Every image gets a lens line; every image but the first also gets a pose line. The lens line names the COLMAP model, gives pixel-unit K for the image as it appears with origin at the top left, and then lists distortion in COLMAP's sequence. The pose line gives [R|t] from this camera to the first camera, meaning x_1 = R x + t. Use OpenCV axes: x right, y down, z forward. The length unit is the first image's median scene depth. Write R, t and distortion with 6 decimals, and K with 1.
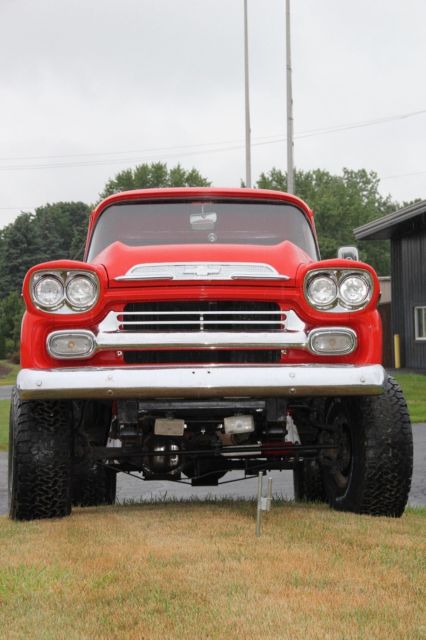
lens RADIAL K [[1367.7, 0, 244.2], [0, 1367.7, 333.4], [0, 0, 1]] dist [0.349573, 0.373626]
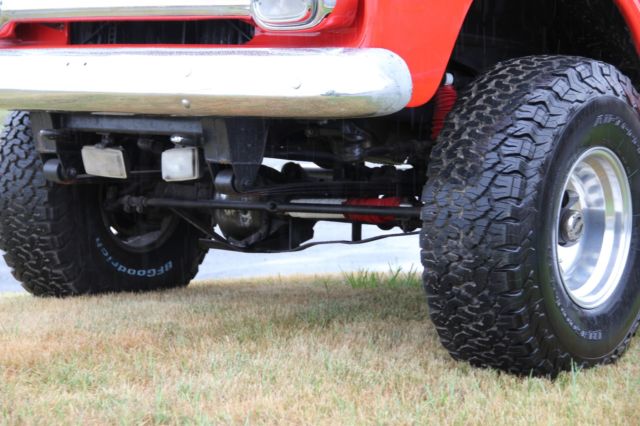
lens RADIAL K [[1742.7, 0, 320.0], [0, 1742.7, 213.0], [0, 0, 1]] dist [0.607826, 0.399379]
pose [[0.657948, 0.072209, -0.749593, 0.530267], [0.036920, 0.991102, 0.127880, 0.001488], [0.752158, -0.111813, 0.649428, 0.600767]]
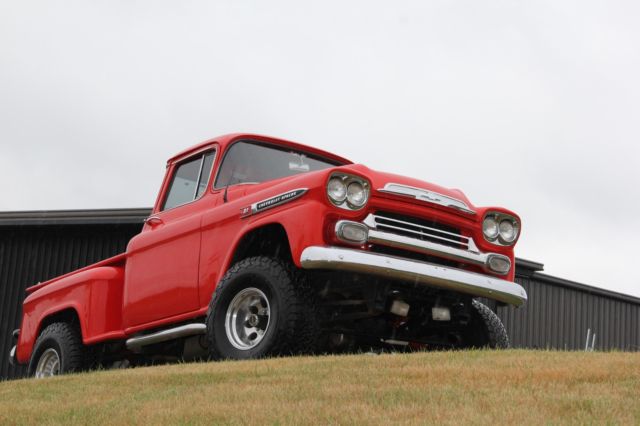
lens RADIAL K [[1277.1, 0, 334.3], [0, 1277.1, 213.1], [0, 0, 1]] dist [0.312618, 0.138780]
pose [[0.807883, 0.183329, 0.560103, -0.800057], [-0.095681, 0.978578, -0.182293, 0.206806], [-0.581524, 0.093680, 0.808117, 0.042396]]
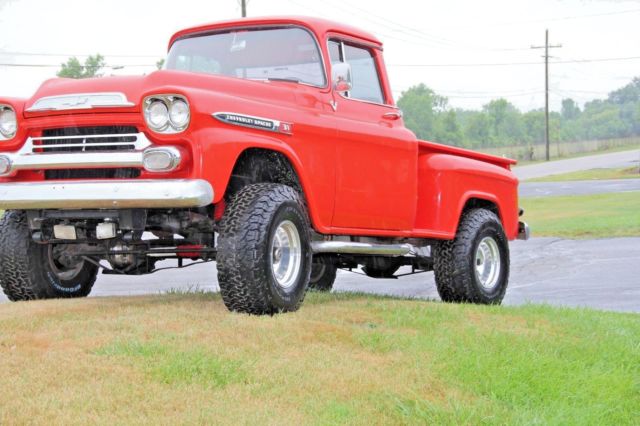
lens RADIAL K [[1277.1, 0, 334.3], [0, 1277.1, 213.1], [0, 0, 1]] dist [0.312618, 0.138780]
pose [[0.802046, 0.008949, -0.597195, 0.814618], [0.036137, 0.997329, 0.063479, -0.012330], [0.596168, -0.072494, 0.799580, 0.226948]]
